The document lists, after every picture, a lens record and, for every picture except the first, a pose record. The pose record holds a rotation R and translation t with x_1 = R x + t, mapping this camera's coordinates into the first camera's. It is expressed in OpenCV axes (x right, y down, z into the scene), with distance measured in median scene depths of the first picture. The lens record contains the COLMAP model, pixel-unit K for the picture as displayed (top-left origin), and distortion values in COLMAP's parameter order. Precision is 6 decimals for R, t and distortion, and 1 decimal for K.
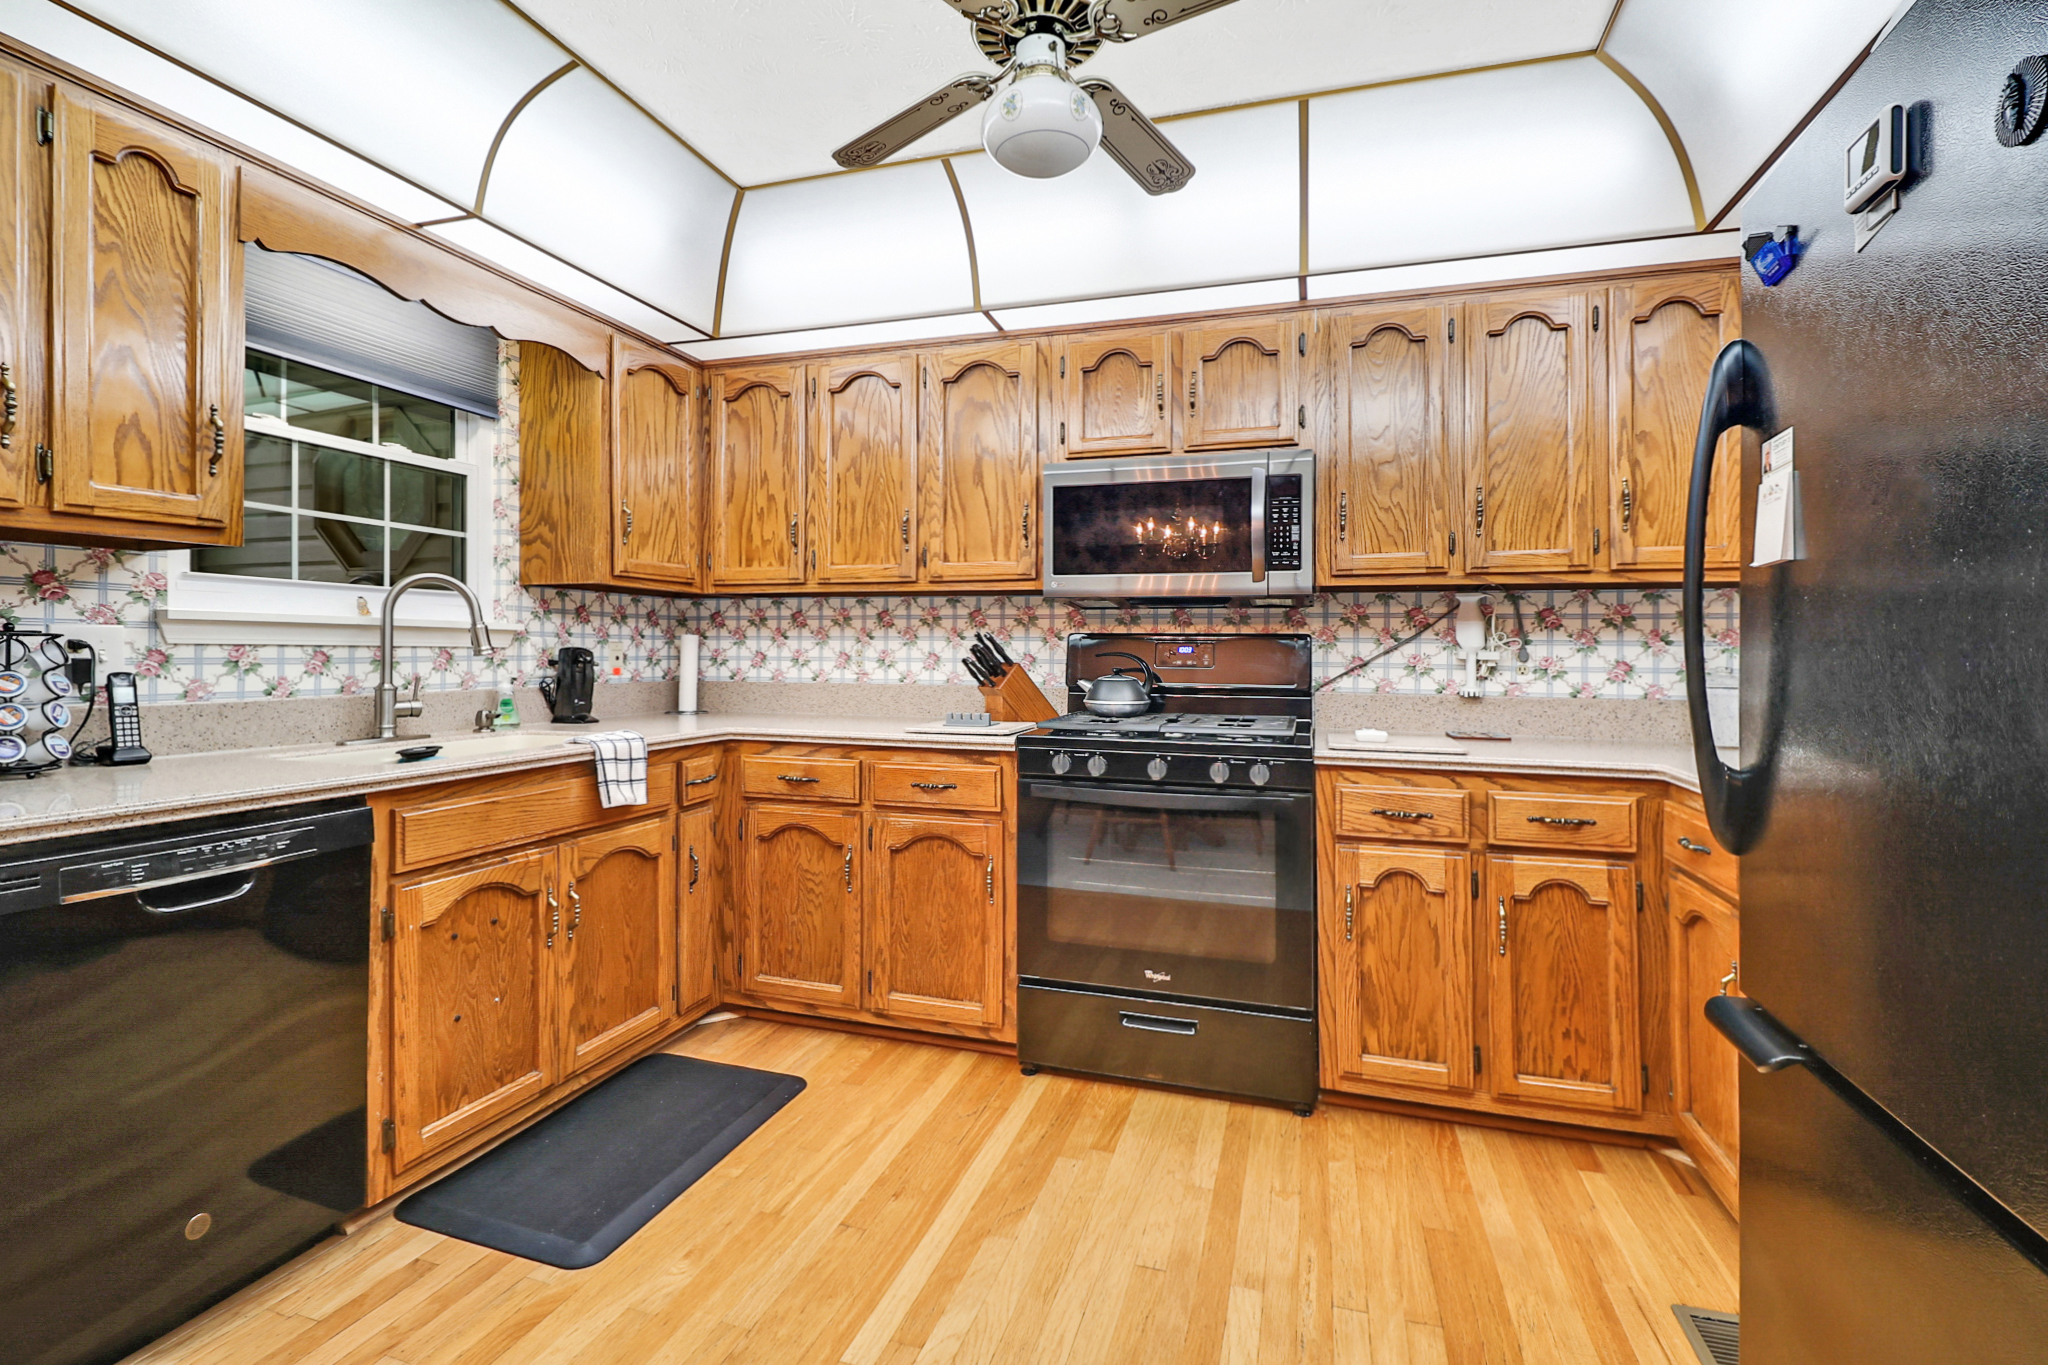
lens RADIAL K [[929.8, 0, 1014.4], [0, 929.8, 657.9], [0, 0, 1]] dist [-0.000482, -0.016041]
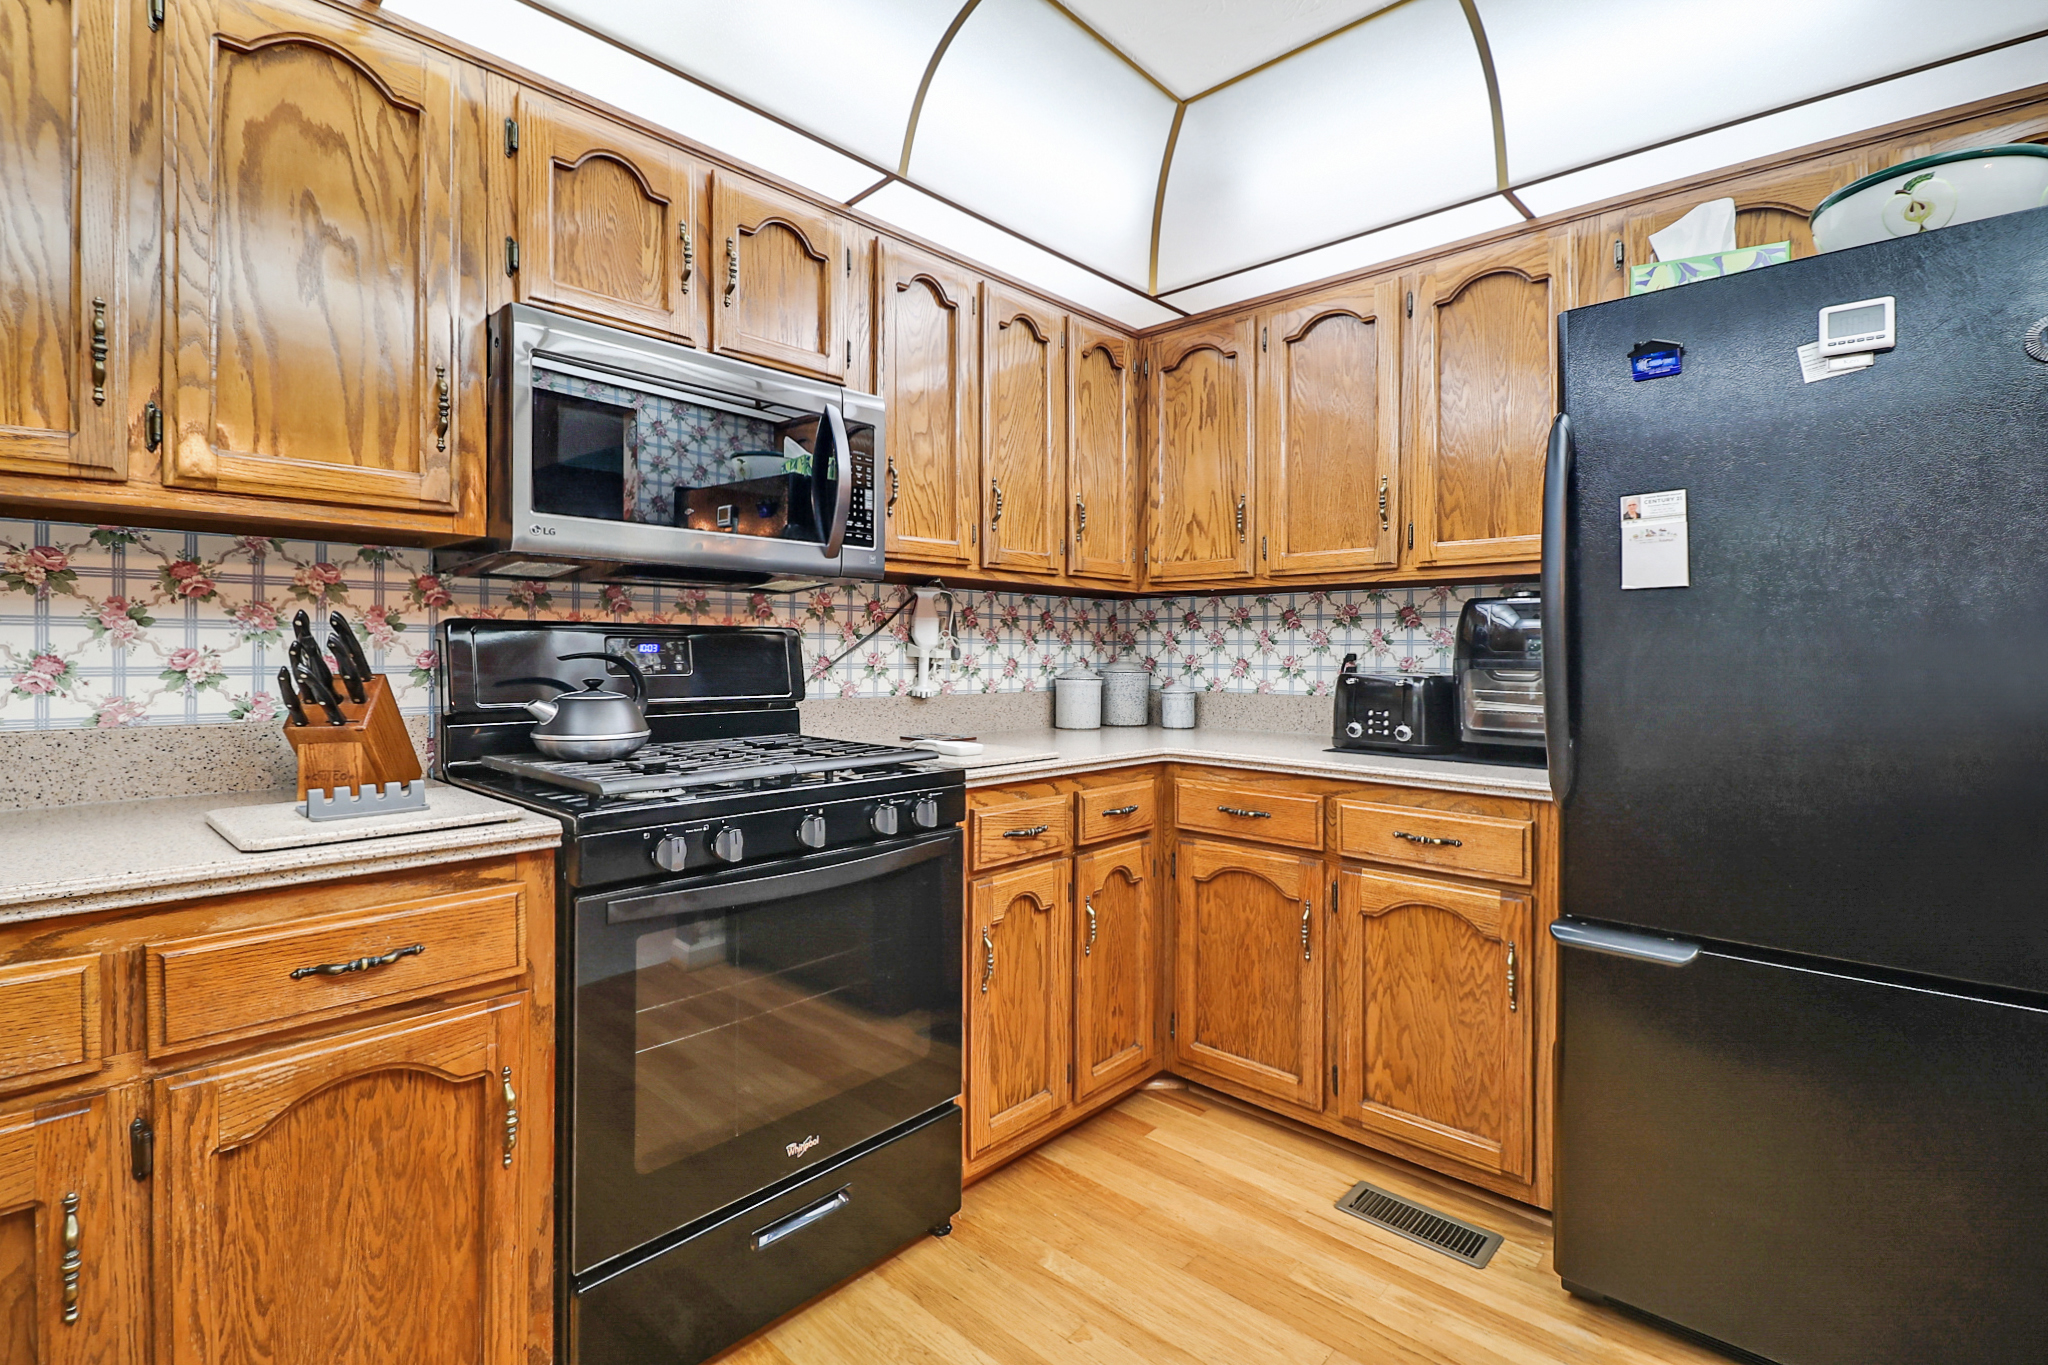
lens RADIAL K [[947.6, 0, 1019.8], [0, 947.6, 645.4], [0, 0, 1]] dist [0.003746, -0.011805]
pose [[0.429741, -0.000716, 0.902952, -0.358653], [0.006295, 0.999978, -0.002203, -0.008742], [-0.902930, 0.006631, 0.429736, 0.531121]]
